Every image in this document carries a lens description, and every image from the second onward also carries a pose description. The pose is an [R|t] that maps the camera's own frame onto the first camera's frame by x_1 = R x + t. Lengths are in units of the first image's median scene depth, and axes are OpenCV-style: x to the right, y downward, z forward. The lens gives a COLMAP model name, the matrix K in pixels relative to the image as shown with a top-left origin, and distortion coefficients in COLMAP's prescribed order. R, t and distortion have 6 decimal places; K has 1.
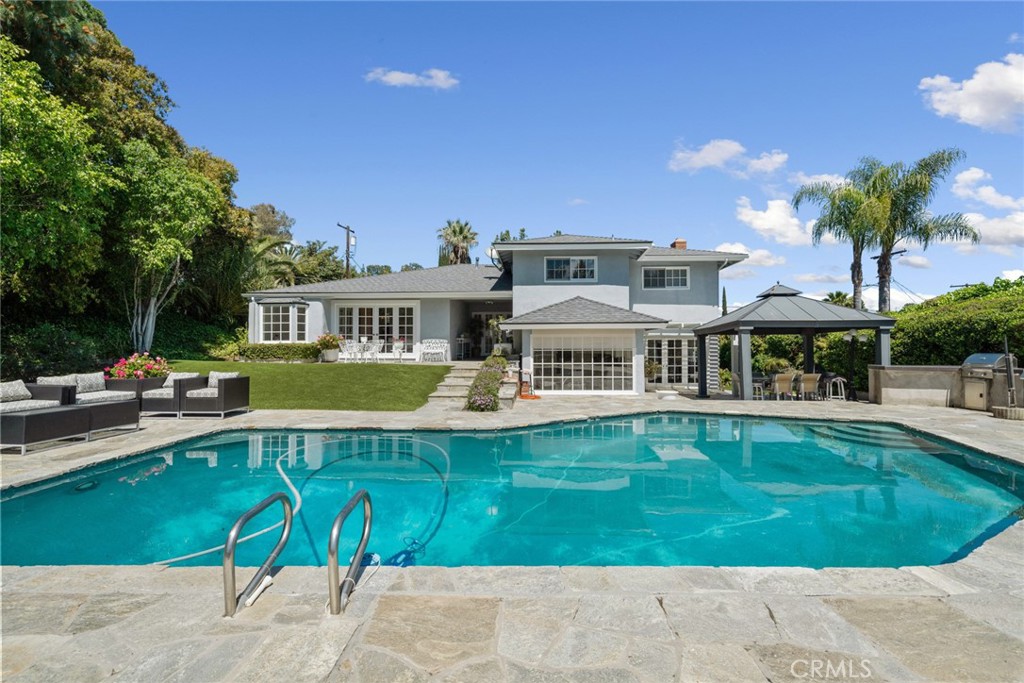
lens RADIAL K [[475.1, 0, 504.7], [0, 475.1, 335.1], [0, 0, 1]] dist [-0.002199, 0.003034]
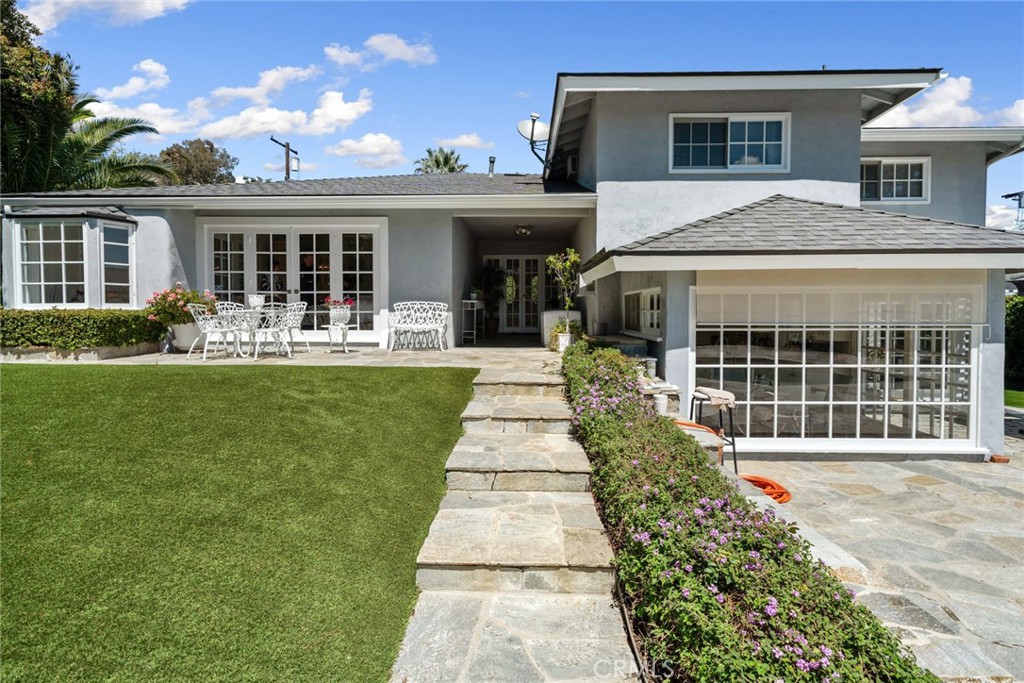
lens RADIAL K [[521.4, 0, 501.5], [0, 521.4, 318.0], [0, 0, 1]] dist [0.000380, -0.000214]
pose [[0.999575, 0.001306, 0.029139, -0.084609], [-0.002236, 0.999489, 0.031889, 0.008771], [-0.029083, -0.031941, 0.999067, 0.501212]]
